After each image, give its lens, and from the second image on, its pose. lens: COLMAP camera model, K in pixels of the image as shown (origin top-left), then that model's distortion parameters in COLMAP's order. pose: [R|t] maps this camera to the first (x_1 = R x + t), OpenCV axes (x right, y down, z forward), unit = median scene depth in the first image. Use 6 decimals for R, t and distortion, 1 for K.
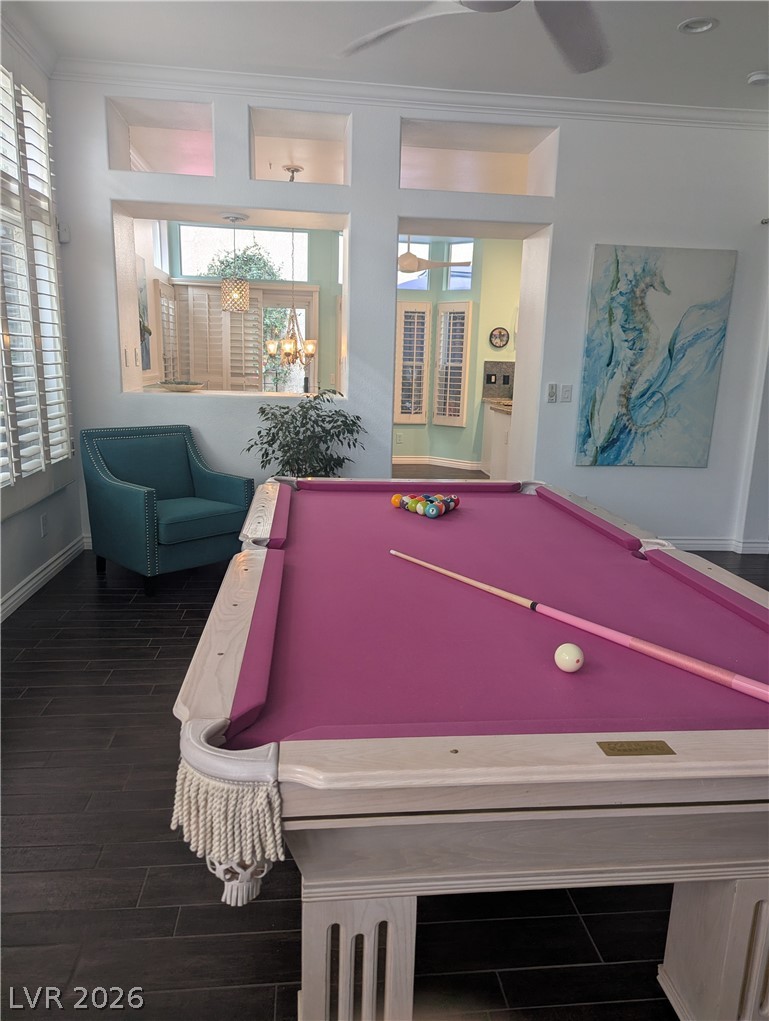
lens RADIAL K [[719.8, 0, 385.7], [0, 719.8, 514.1], [0, 0, 1]] dist [0.066138, -0.059461]
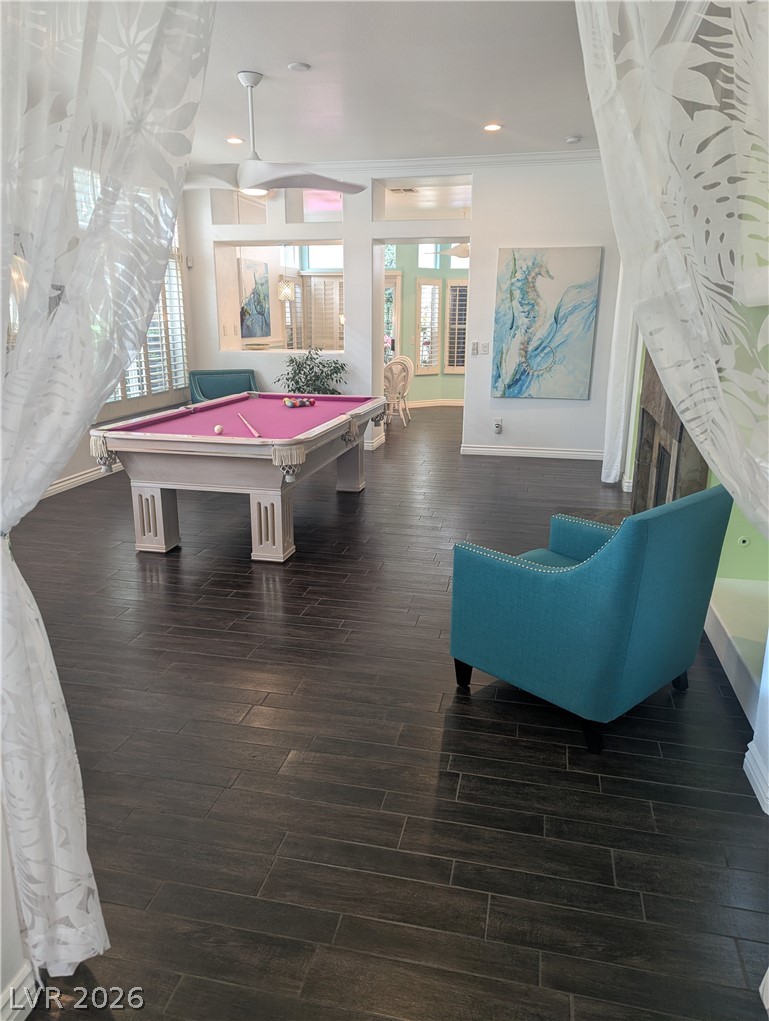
lens RADIAL K [[719.8, 0, 385.7], [0, 719.8, 514.1], [0, 0, 1]] dist [0.066138, -0.059461]
pose [[0.944080, 0.062281, -0.323780, 0.564417], [-0.045206, 0.997174, 0.060000, 0.096548], [0.326602, -0.042008, 0.944228, -0.504033]]
